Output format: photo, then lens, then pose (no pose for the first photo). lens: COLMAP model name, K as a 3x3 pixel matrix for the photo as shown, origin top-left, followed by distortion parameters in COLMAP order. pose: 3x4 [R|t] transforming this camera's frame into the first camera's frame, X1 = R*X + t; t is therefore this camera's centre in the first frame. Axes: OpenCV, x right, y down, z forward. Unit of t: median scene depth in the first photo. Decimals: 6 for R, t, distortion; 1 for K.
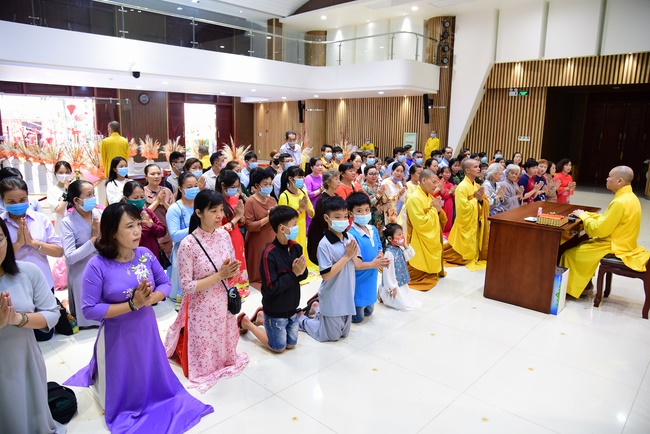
lens RADIAL K [[443.9, 0, 324.4], [0, 443.9, 217.2], [0, 0, 1]] dist [-0.108691, 0.056211]
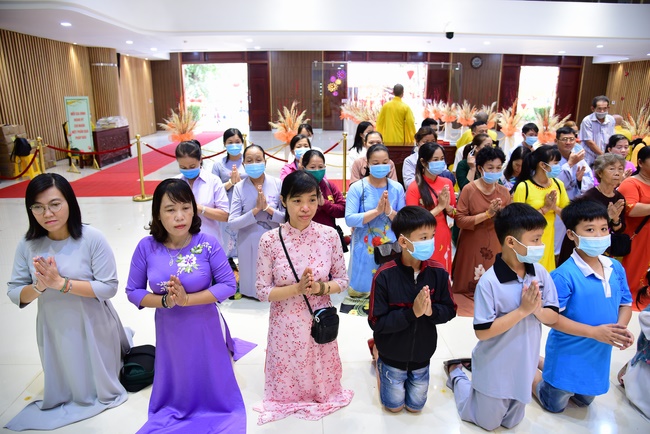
lens RADIAL K [[443.9, 0, 323.5], [0, 443.9, 215.0], [0, 0, 1]] dist [-0.108691, 0.056211]
pose [[0.720601, 0.166653, -0.673024, 0.062439], [-0.119376, 0.986009, 0.116339, -0.018744], [0.682996, -0.003491, 0.730413, 0.110316]]
